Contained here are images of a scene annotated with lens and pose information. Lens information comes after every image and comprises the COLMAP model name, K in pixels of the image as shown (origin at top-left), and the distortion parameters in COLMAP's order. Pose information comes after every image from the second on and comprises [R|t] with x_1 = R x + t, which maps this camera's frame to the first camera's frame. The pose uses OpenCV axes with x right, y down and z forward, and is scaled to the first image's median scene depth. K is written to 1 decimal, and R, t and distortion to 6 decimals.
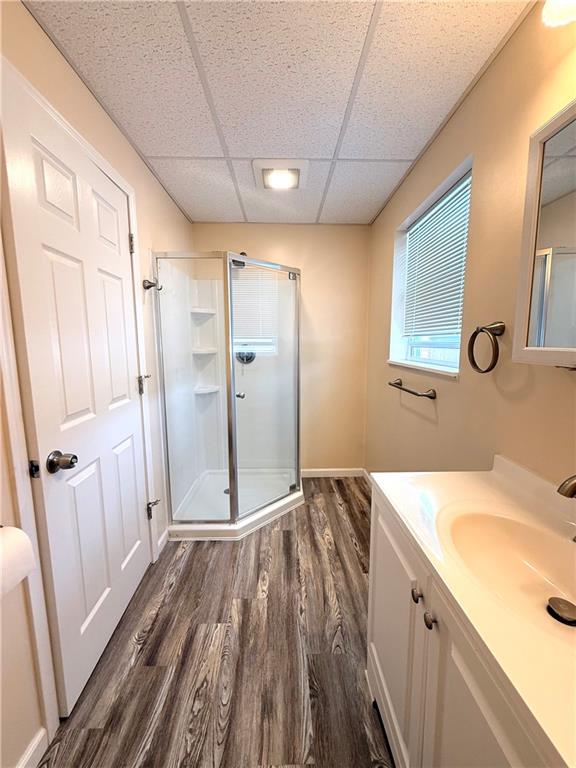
lens RADIAL K [[307.6, 0, 288.6], [0, 307.6, 382.2], [0, 0, 1]] dist [0.000332, 0.000186]
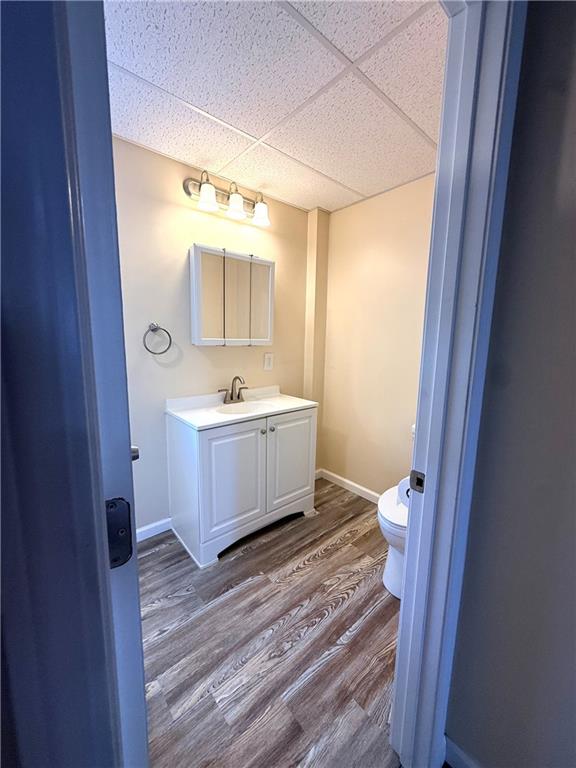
lens RADIAL K [[307.6, 0, 287.8], [0, 307.6, 382.6], [0, 0, 1]] dist [0.000332, 0.000186]
pose [[-0.642316, -0.121158, 0.756803, -1.011203], [0.080716, 0.971242, 0.223993, -0.186667], [-0.762178, 0.204961, -0.614065, 1.430217]]
